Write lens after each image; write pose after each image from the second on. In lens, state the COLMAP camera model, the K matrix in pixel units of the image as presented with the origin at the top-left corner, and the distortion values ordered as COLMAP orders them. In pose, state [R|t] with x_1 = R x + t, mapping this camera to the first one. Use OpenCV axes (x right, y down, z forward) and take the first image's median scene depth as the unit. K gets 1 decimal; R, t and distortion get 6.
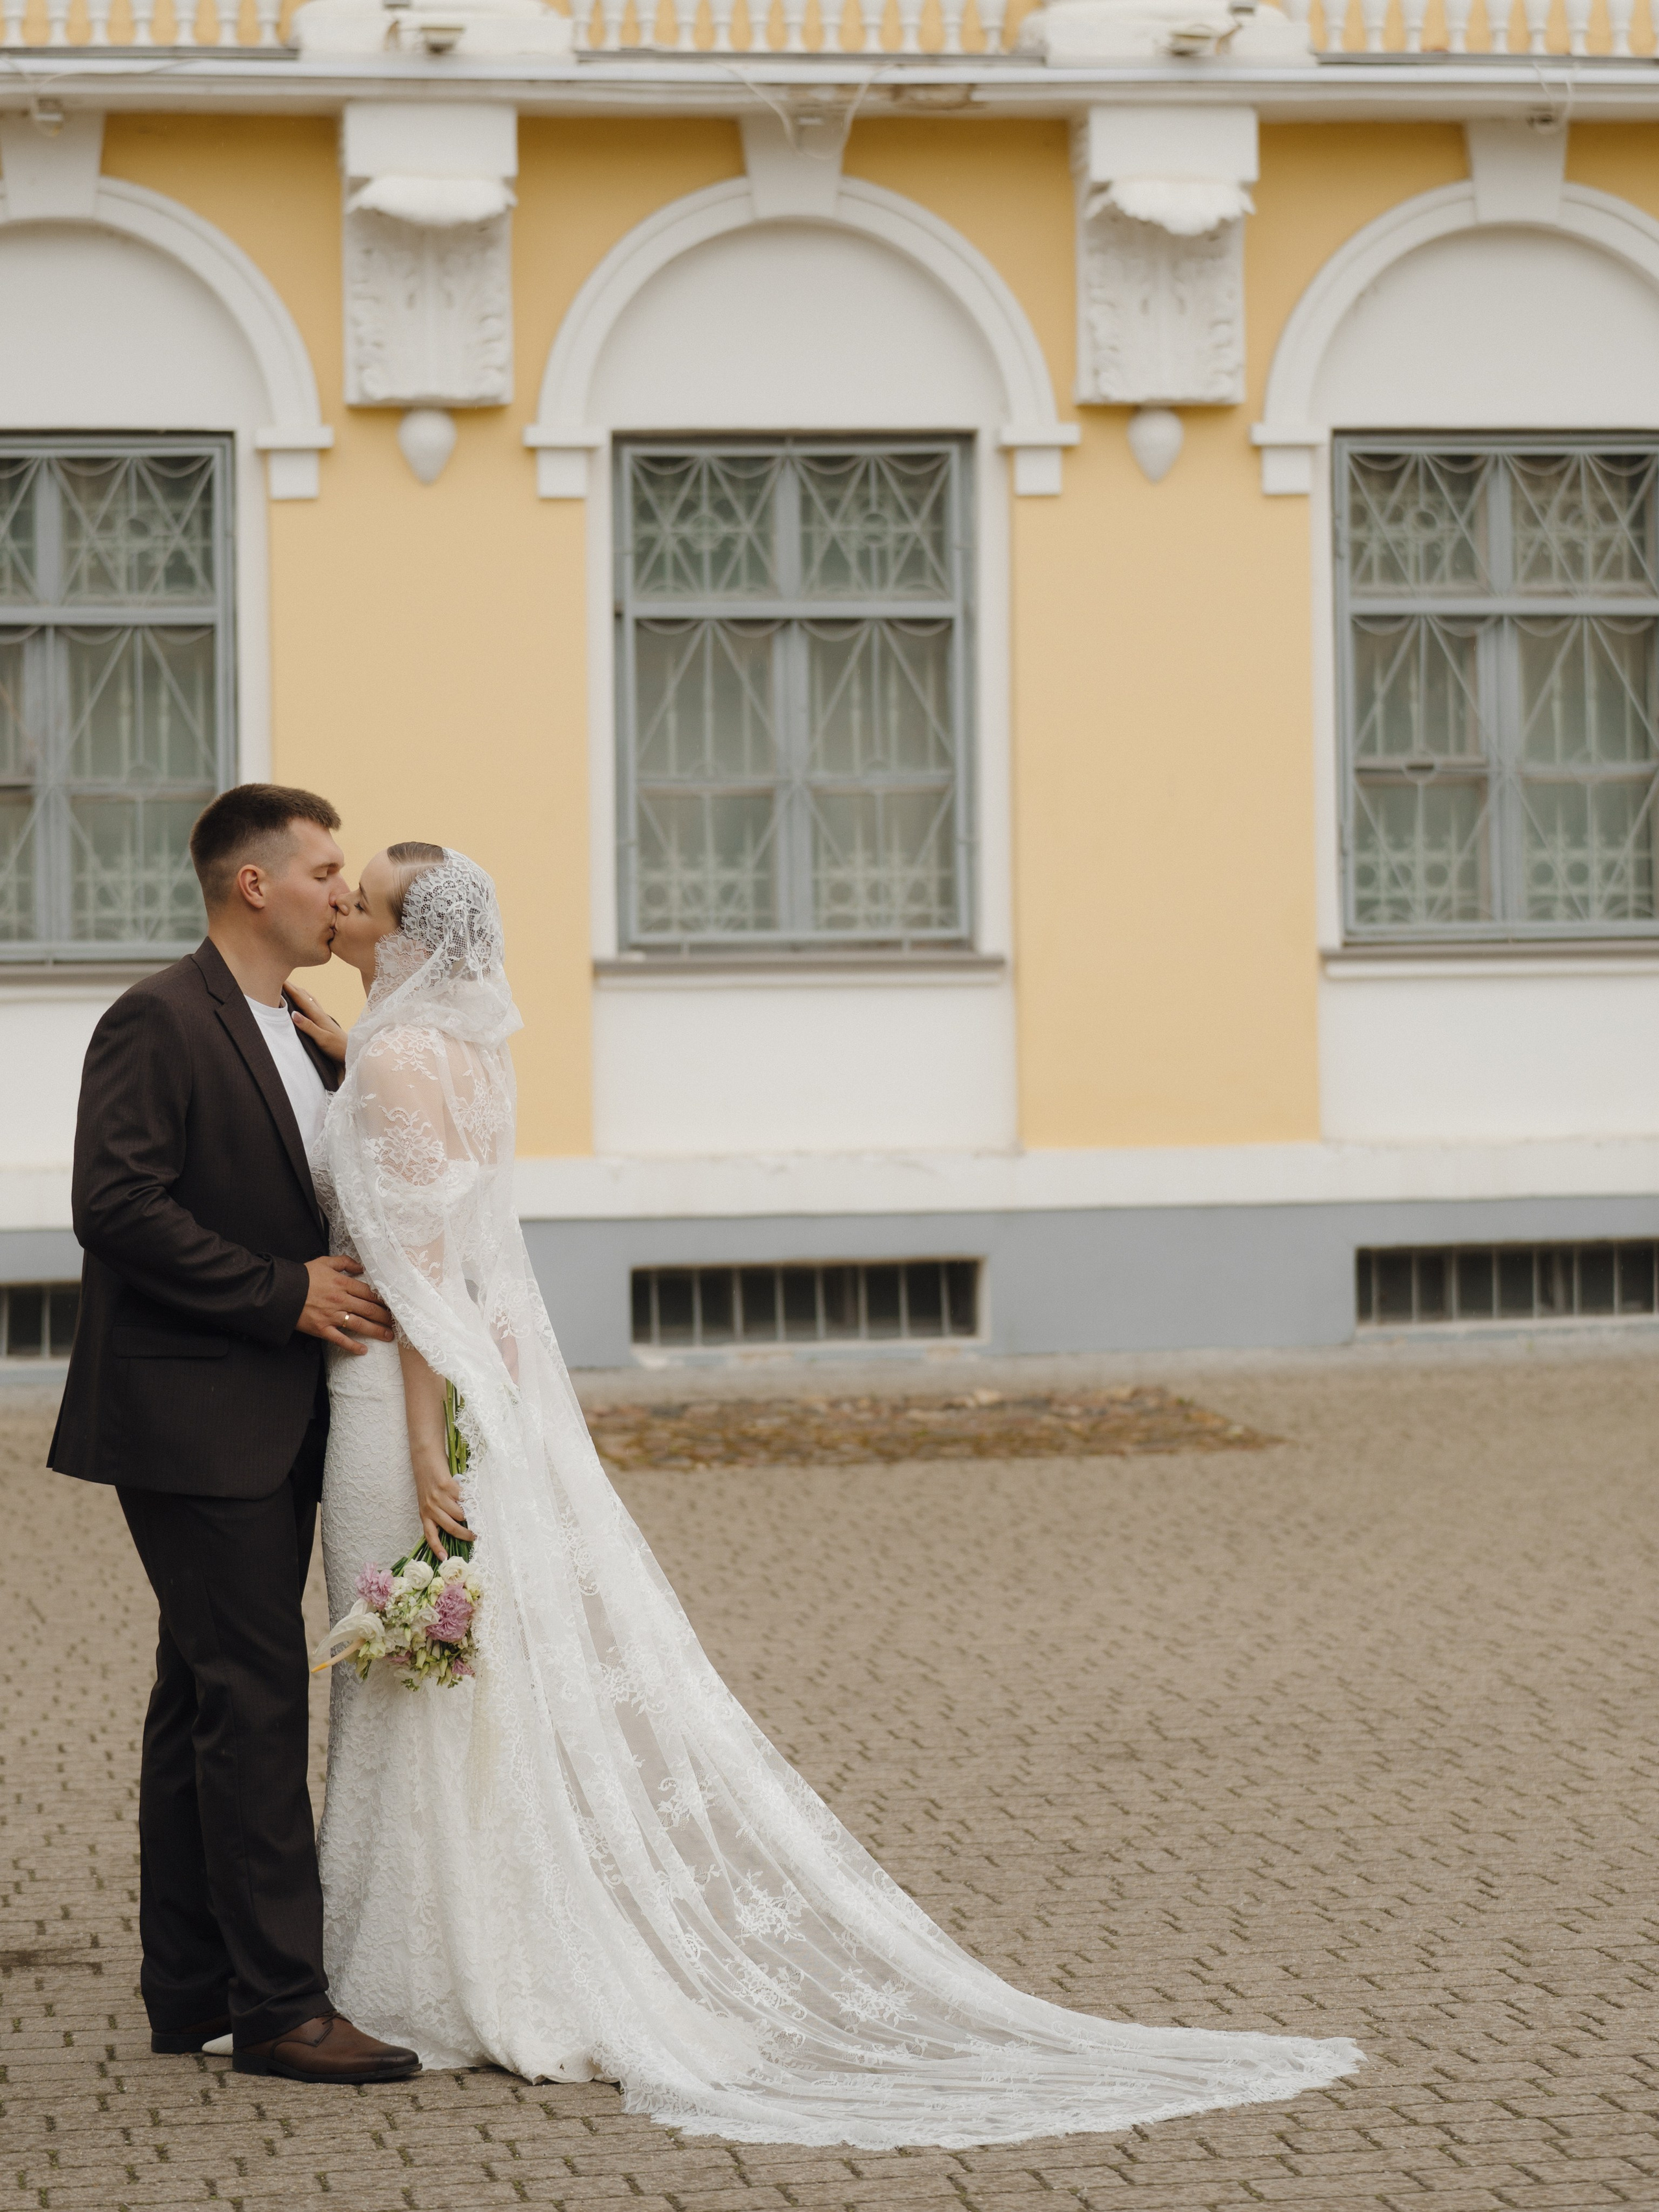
lens RADIAL K [[6233.5, 0, 829.5], [0, 6233.5, 1106.0], [0, 0, 1]] dist [0.027784, -0.767948]
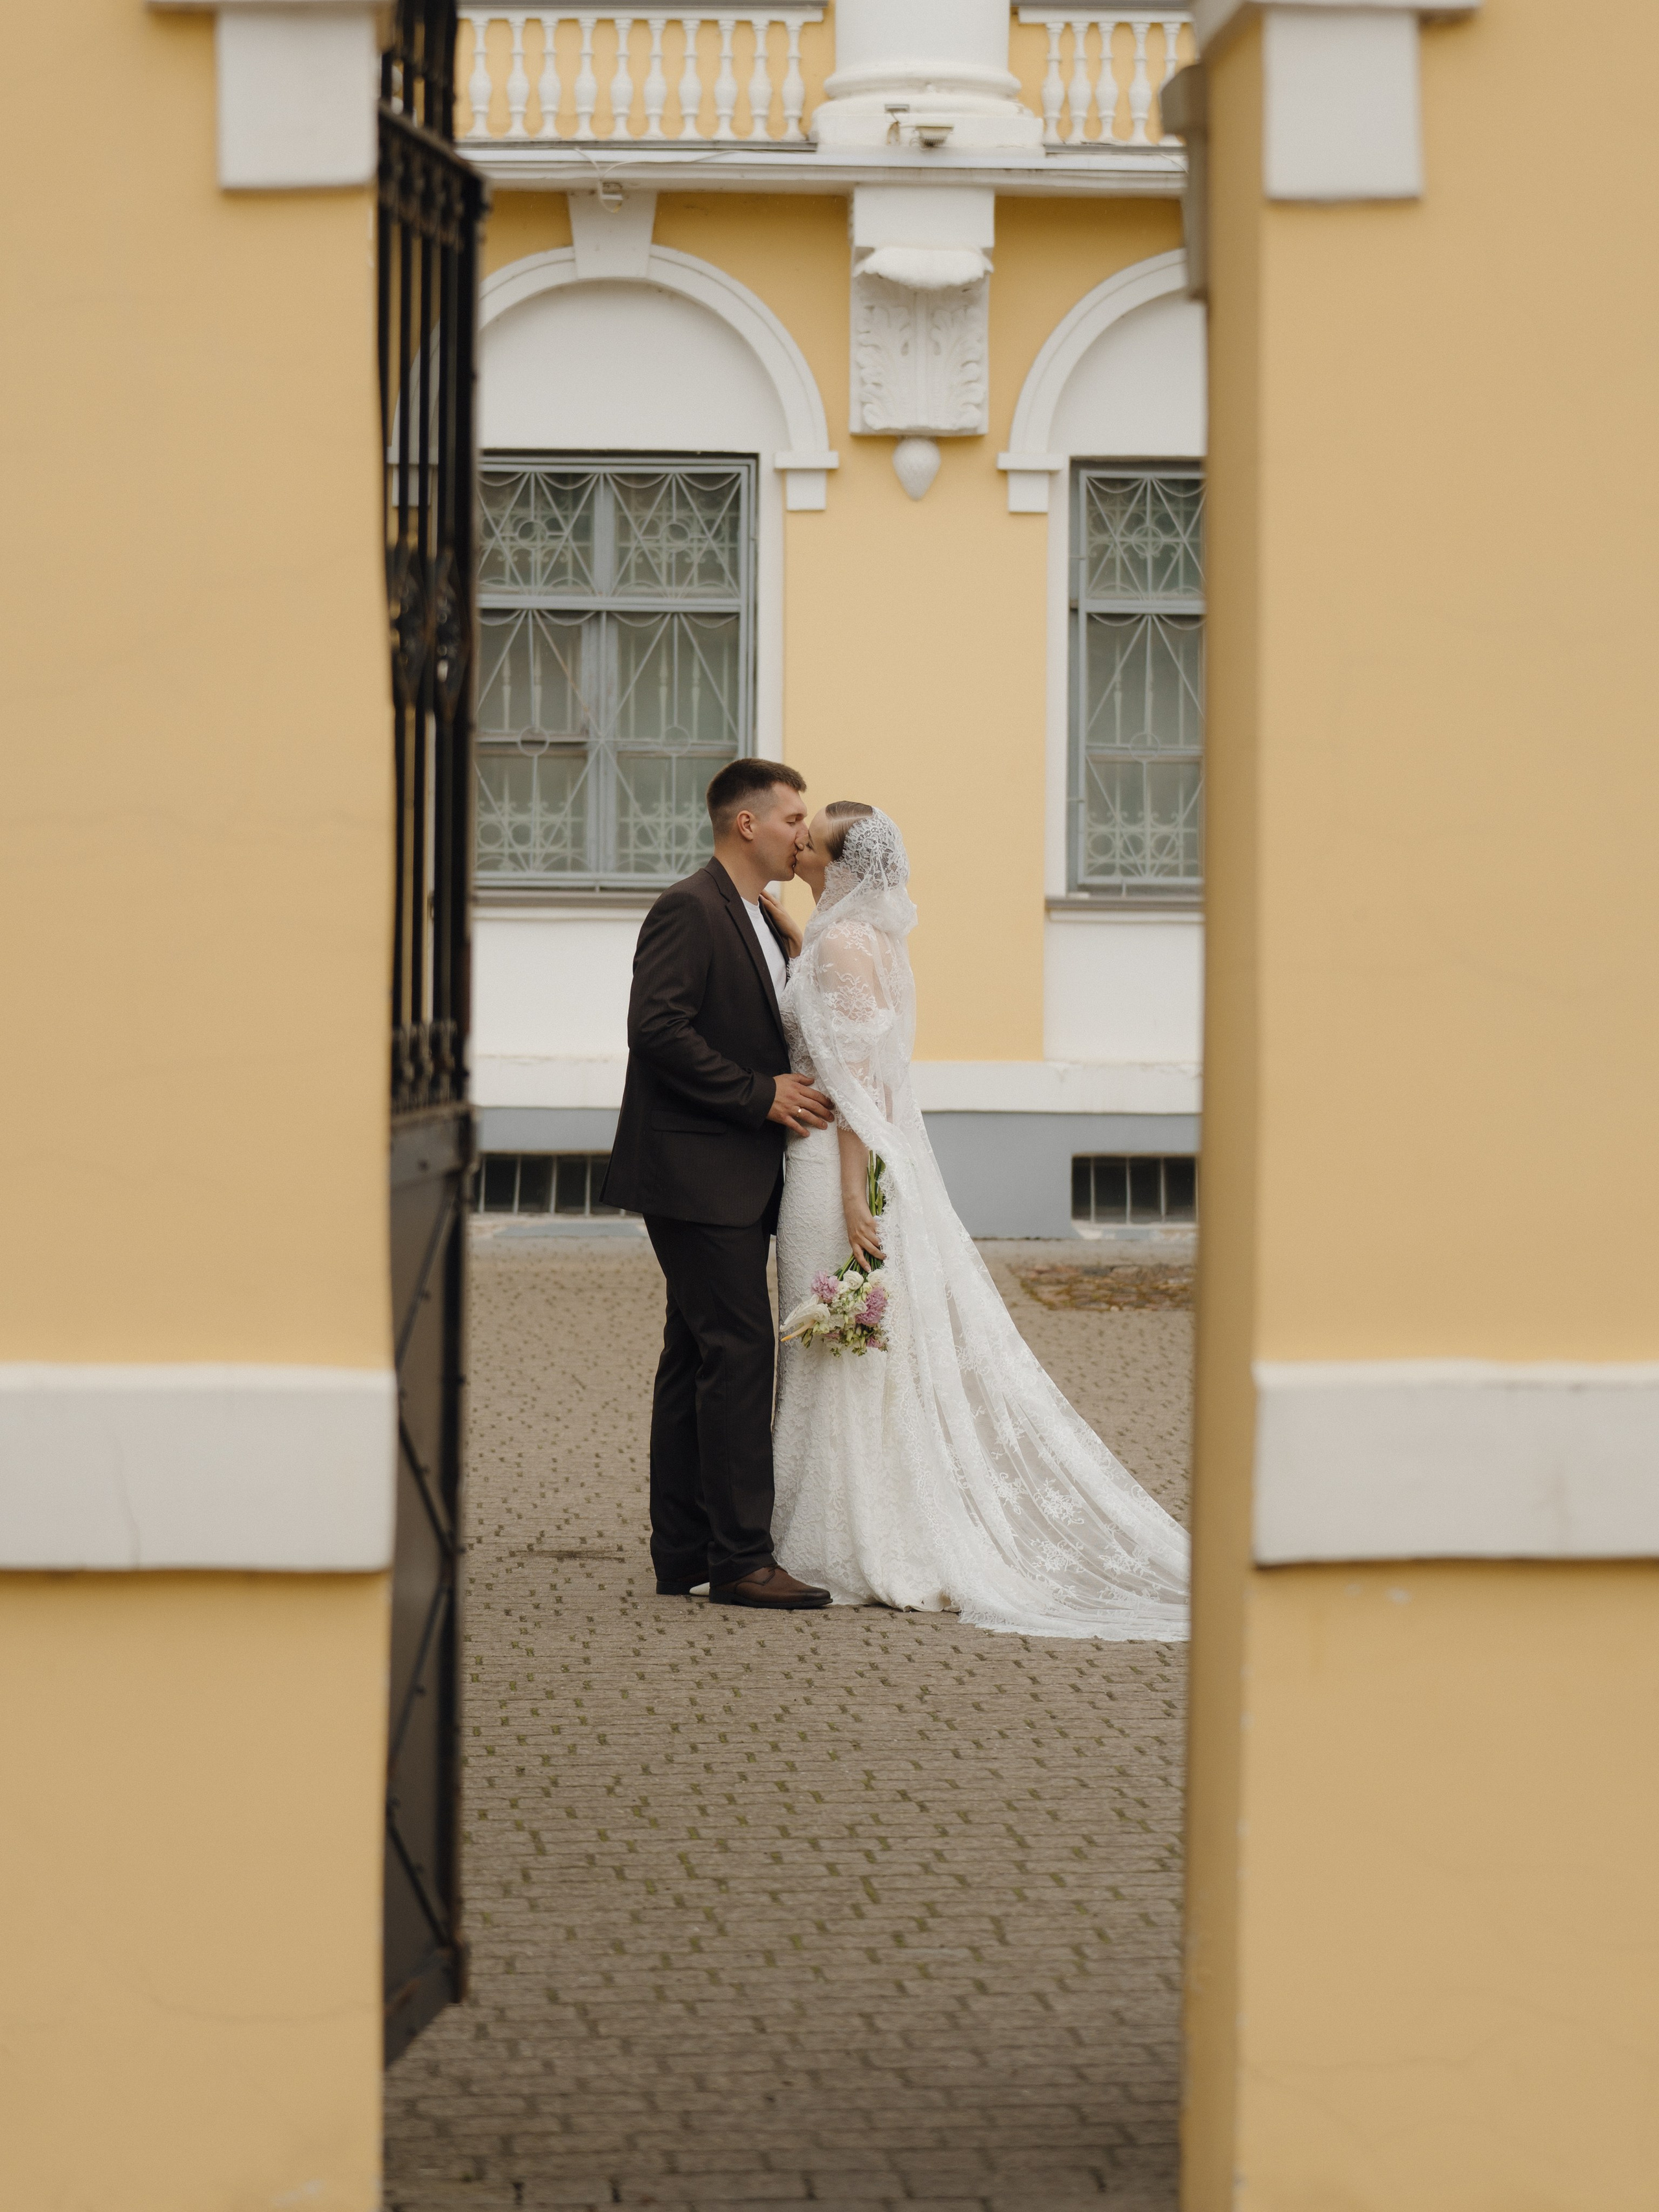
lens RADIAL K [[7445.1, 0, 829.5], [0, 7445.1, 1106.0], [0, 0, 1]] dist [0.188617, -1.436300]
pose [[0.995691, 0.022783, -0.089892, 0.052127], [-0.022825, 0.999739, 0.000566, 0.017551], [0.089882, 0.001488, 0.995951, -0.447377]]
